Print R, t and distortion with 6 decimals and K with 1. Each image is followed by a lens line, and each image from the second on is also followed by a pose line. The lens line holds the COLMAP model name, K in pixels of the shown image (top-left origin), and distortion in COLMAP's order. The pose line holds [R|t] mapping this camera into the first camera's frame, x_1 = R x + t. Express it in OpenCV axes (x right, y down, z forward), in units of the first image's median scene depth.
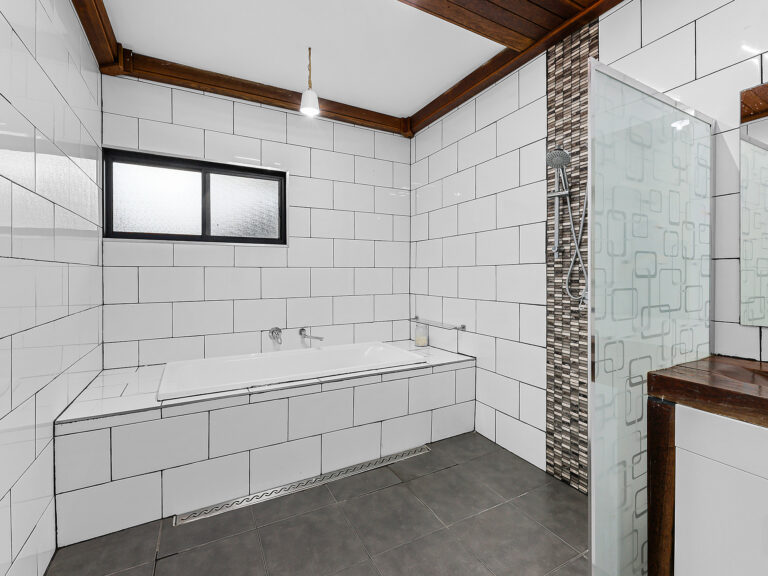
lens RADIAL K [[352.9, 0, 382.9], [0, 352.9, 270.4], [0, 0, 1]] dist [-0.000897, -0.000688]
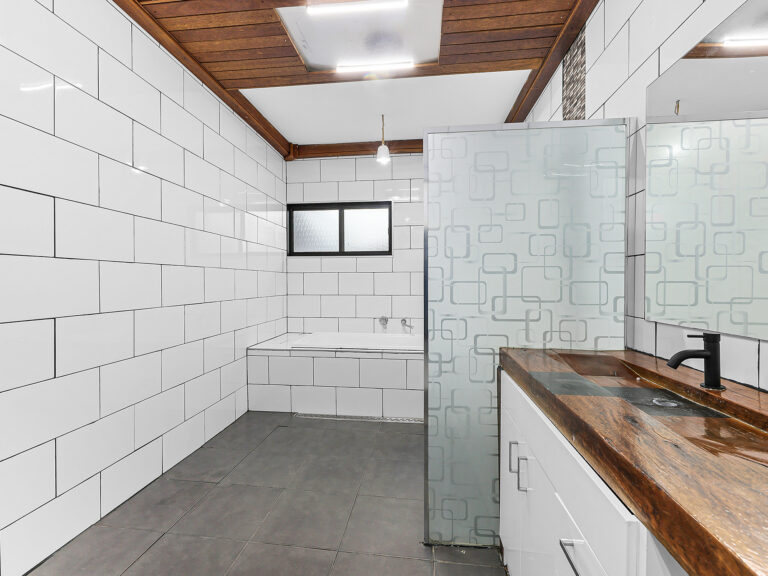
lens RADIAL K [[357.3, 0, 383.4], [0, 357.3, 279.6], [0, 0, 1]] dist [-0.001000, 0.000001]
pose [[0.817882, -0.001619, -0.575384, 0.595541], [0.003001, 0.999994, 0.001453, 0.020480], [0.575379, -0.002915, 0.817882, -0.157886]]
